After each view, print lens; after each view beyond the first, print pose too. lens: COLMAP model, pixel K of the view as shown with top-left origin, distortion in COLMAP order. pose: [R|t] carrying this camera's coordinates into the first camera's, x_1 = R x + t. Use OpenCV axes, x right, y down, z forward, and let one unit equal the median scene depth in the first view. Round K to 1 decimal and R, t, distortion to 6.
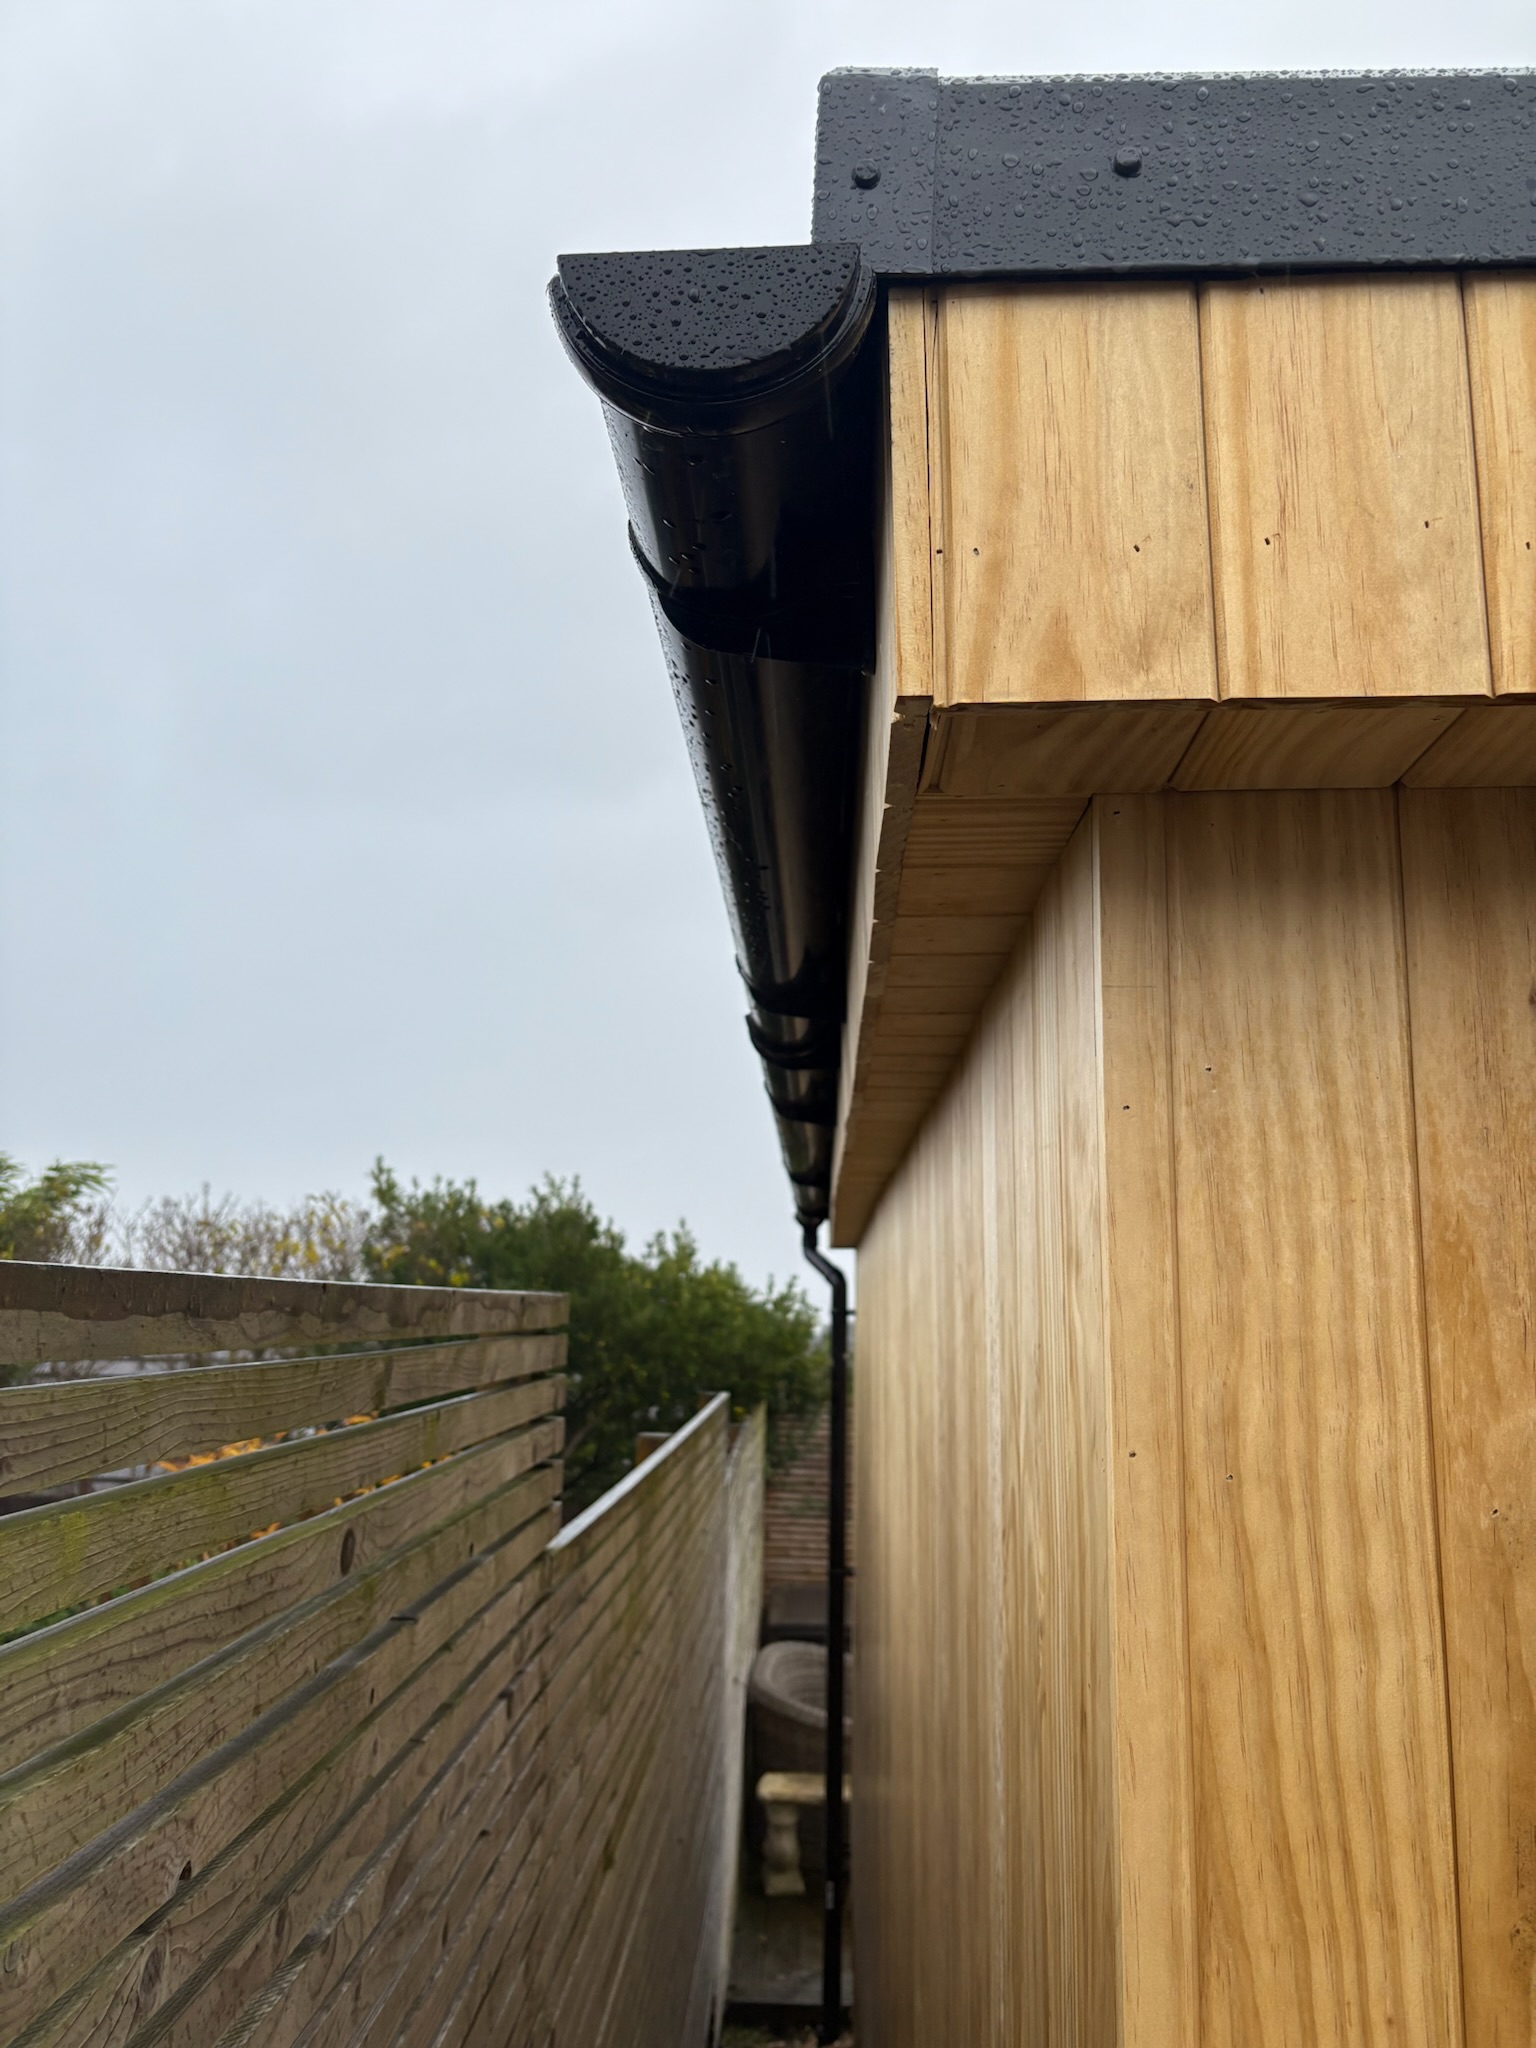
lens RADIAL K [[1532.0, 0, 780.0], [0, 1532.0, 989.7], [0, 0, 1]] dist [0.042553, -0.038076]
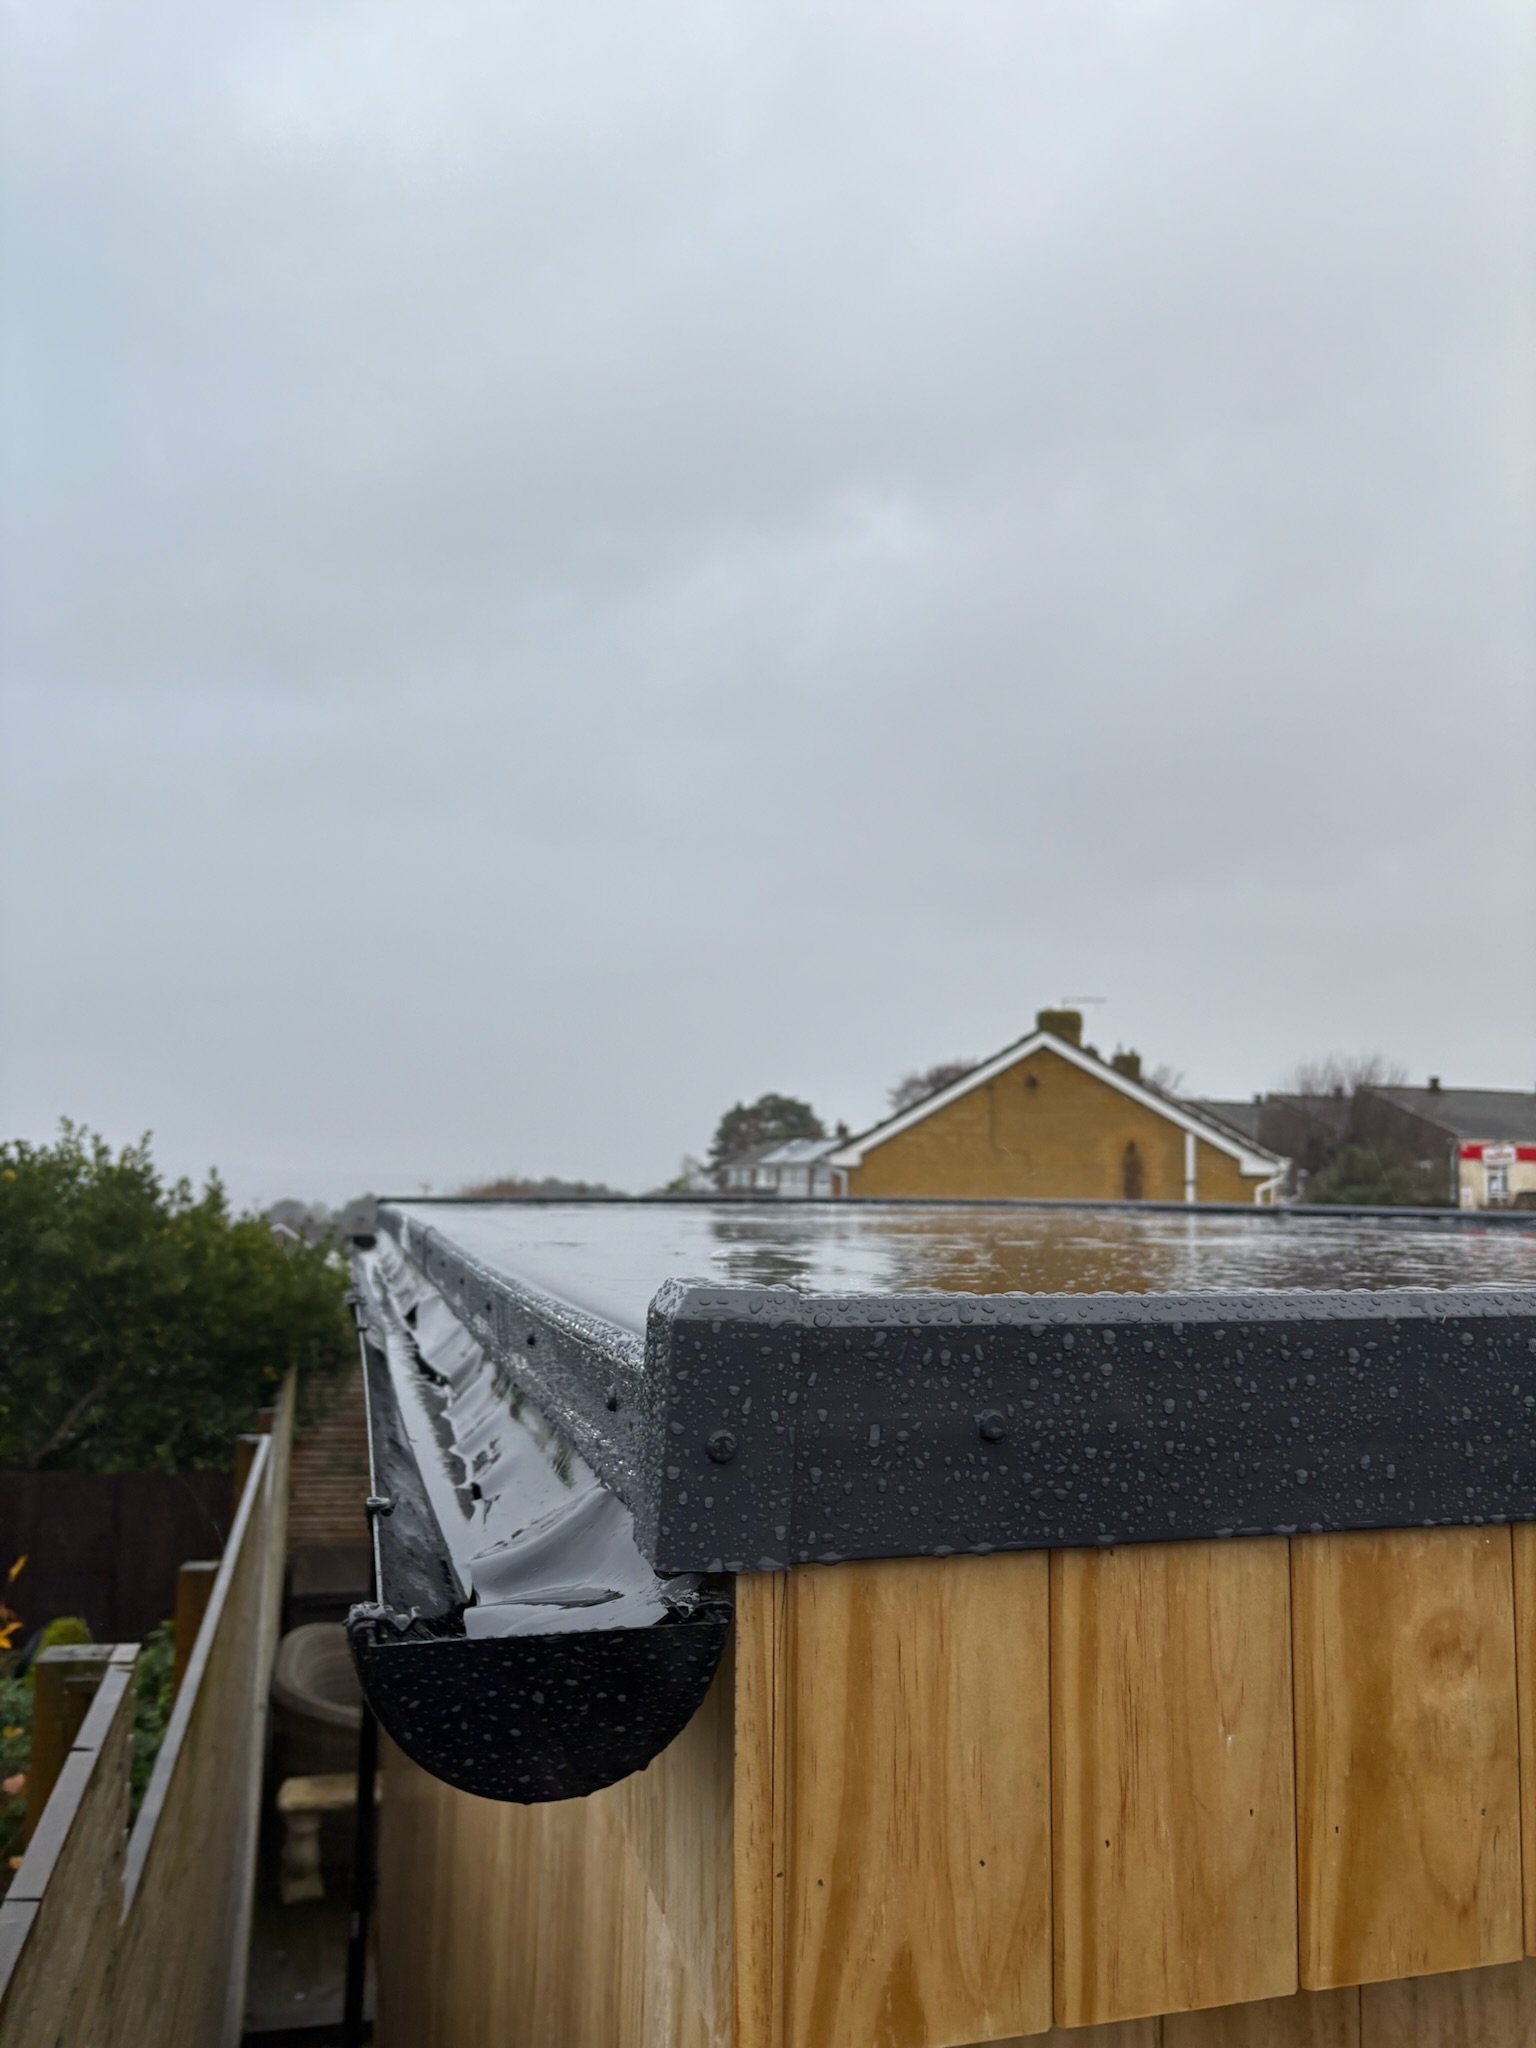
lens RADIAL K [[1532.0, 0, 776.9], [0, 1532.0, 1033.5], [0, 0, 1]] dist [0.042553, -0.038076]
pose [[0.957255, 0.039488, 0.286539, -0.156721], [-0.062809, 0.995377, 0.072657, -0.741070], [-0.282345, -0.087548, 0.955310, 0.152447]]
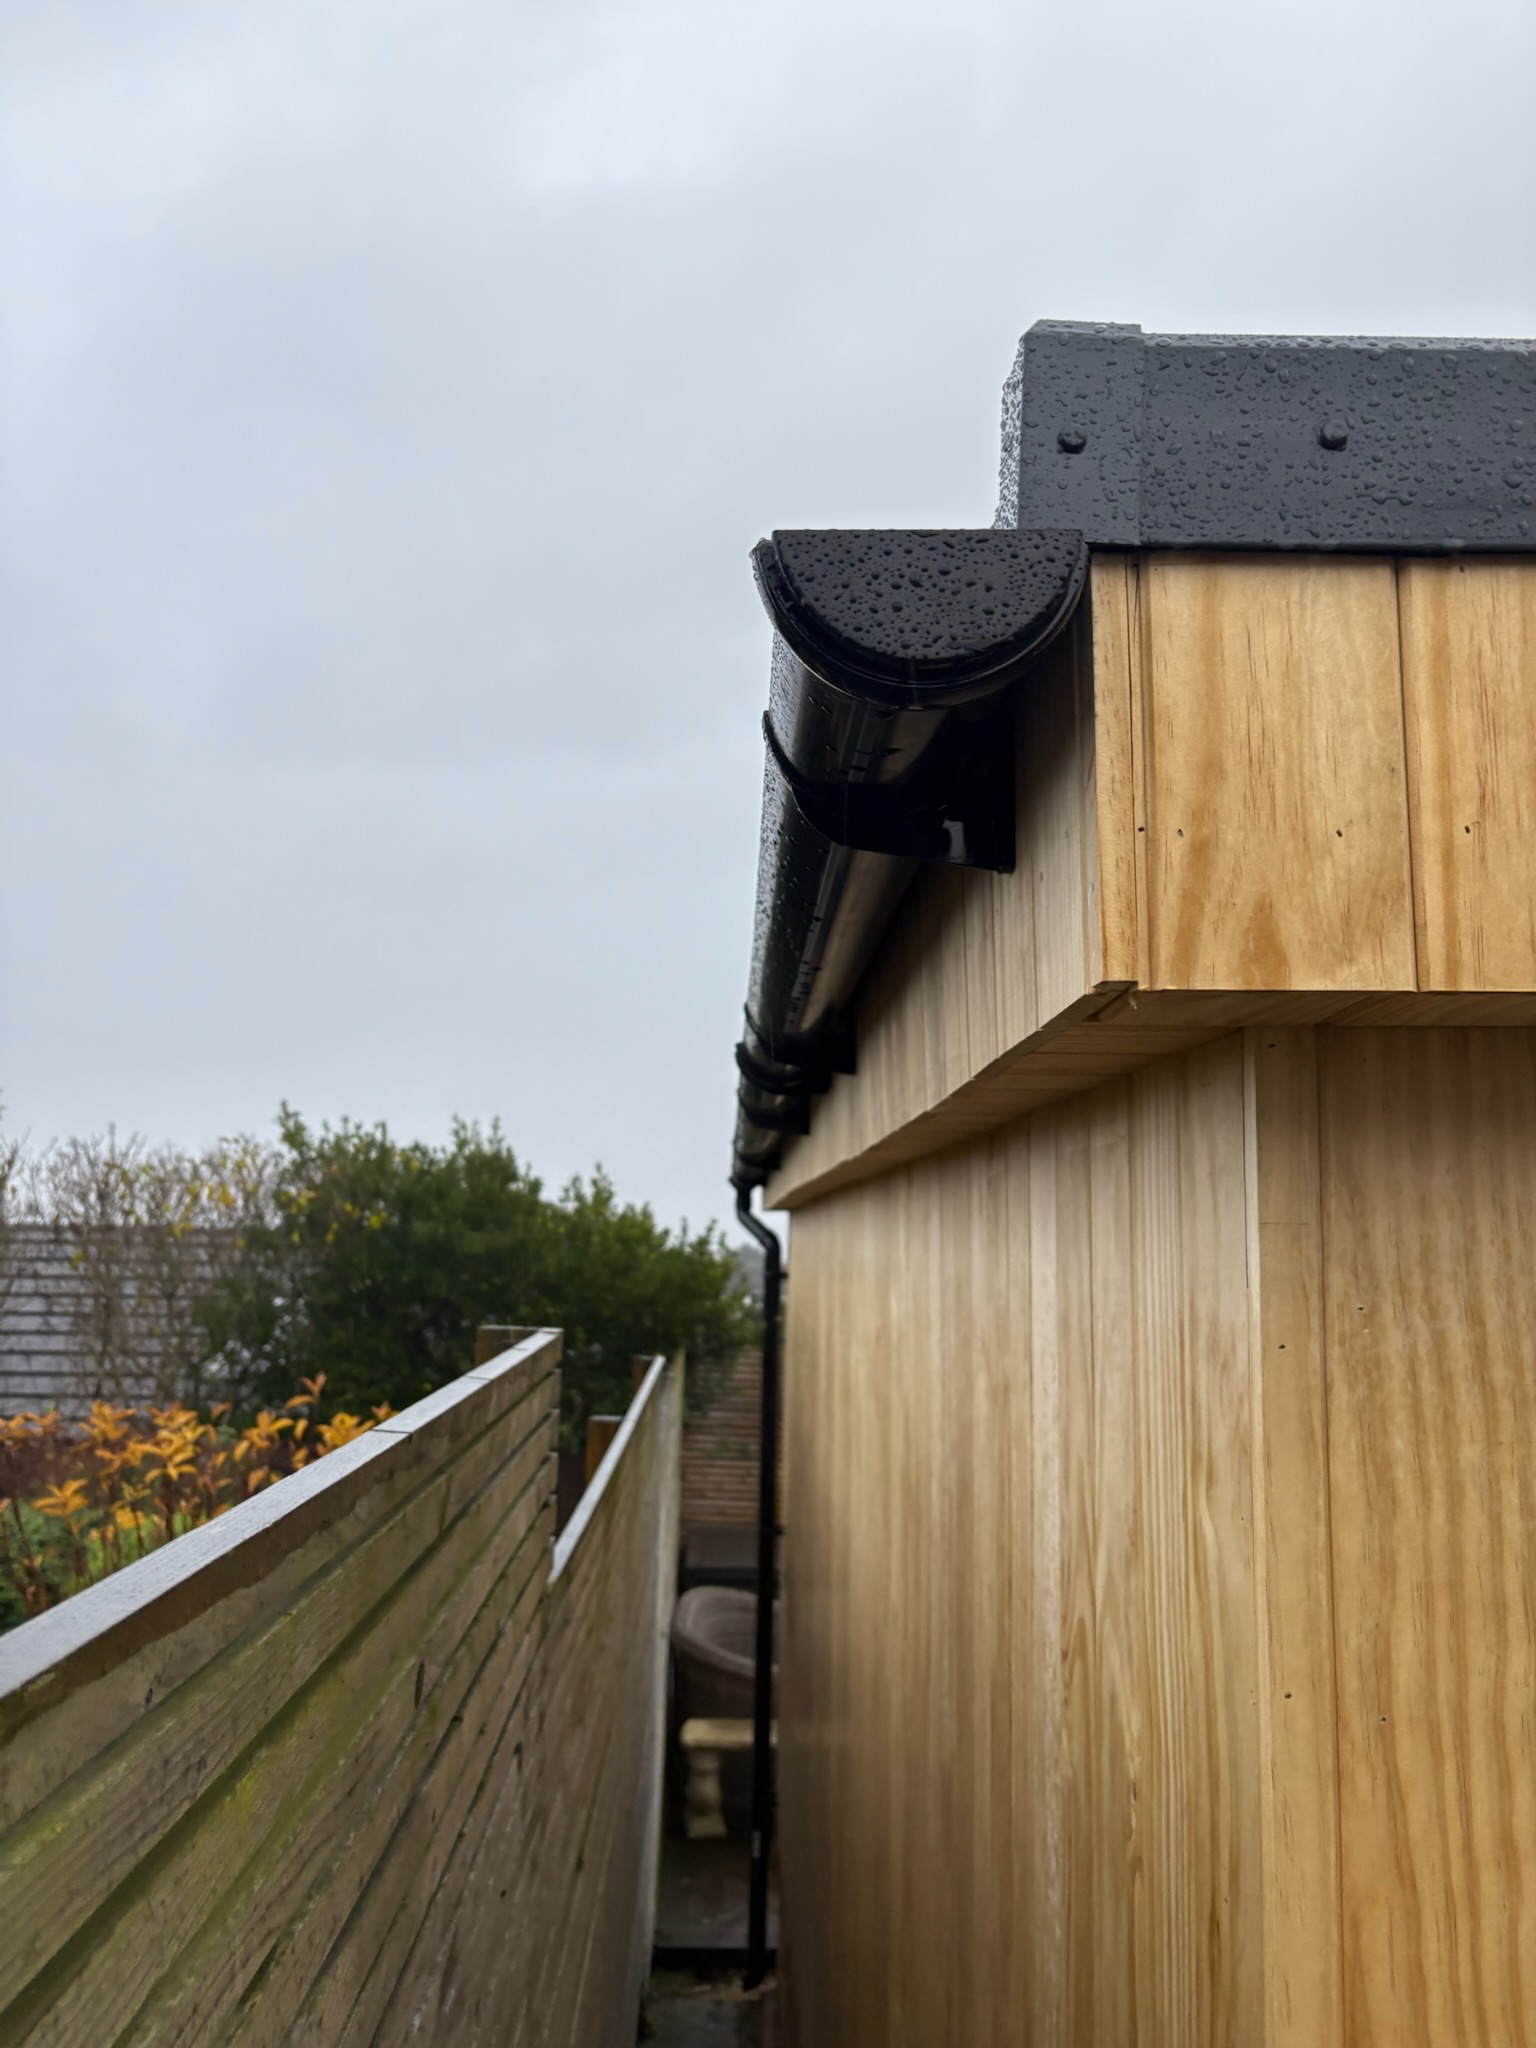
lens RADIAL K [[1532.0, 0, 791.7], [0, 1532.0, 988.6], [0, 0, 1]] dist [0.042553, -0.038076]
pose [[0.997892, 0.012619, 0.063658, -0.161237], [-0.015142, 0.999112, 0.039311, -0.190984], [-0.063105, -0.040192, 0.997197, 0.018398]]
